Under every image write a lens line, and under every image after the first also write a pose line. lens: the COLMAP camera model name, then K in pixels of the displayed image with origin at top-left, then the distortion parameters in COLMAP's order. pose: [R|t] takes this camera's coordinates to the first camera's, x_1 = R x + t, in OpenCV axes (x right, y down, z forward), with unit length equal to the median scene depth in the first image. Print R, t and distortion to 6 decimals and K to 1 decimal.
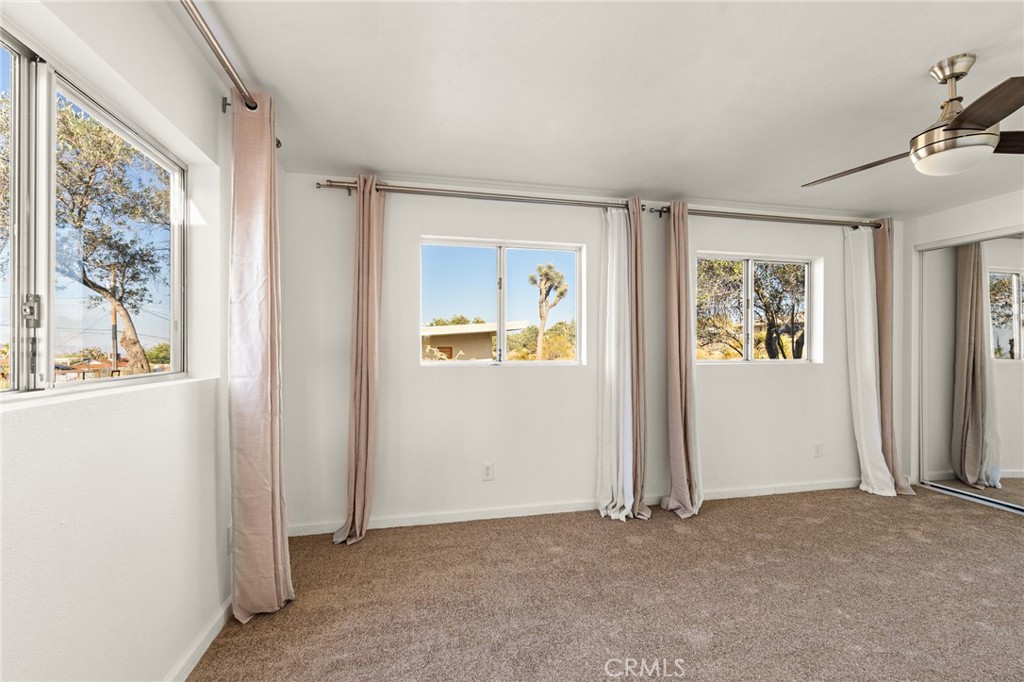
lens RADIAL K [[466.4, 0, 506.3], [0, 466.4, 344.9], [0, 0, 1]] dist [-0.005655, 0.000727]
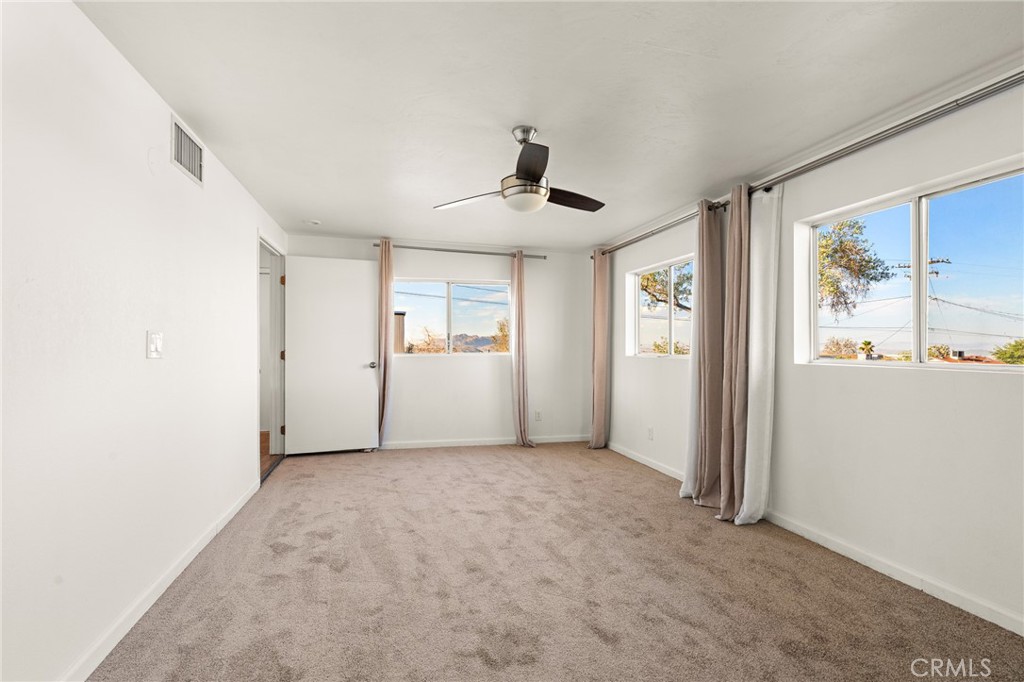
lens RADIAL K [[466.4, 0, 506.3], [0, 466.4, 344.9], [0, 0, 1]] dist [-0.005655, 0.000727]
pose [[0.027774, -0.001578, -0.999613, 1.147884], [0.006548, 0.999978, -0.001397, 0.007724], [0.999593, -0.006507, 0.027784, 0.457624]]
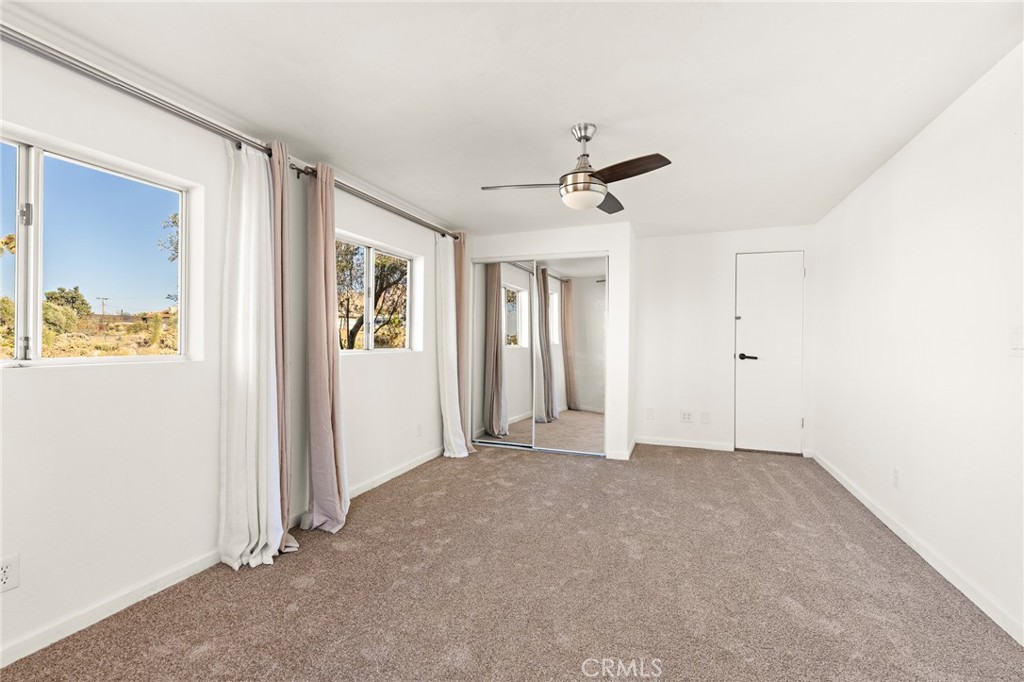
lens RADIAL K [[463.4, 0, 515.9], [0, 463.4, 335.7], [0, 0, 1]] dist [-0.004623, -0.000436]
pose [[0.533455, 0.006835, 0.845801, -0.167188], [-0.009159, 0.999955, -0.002304, 0.004171], [-0.845779, -0.006518, 0.533494, 0.250240]]
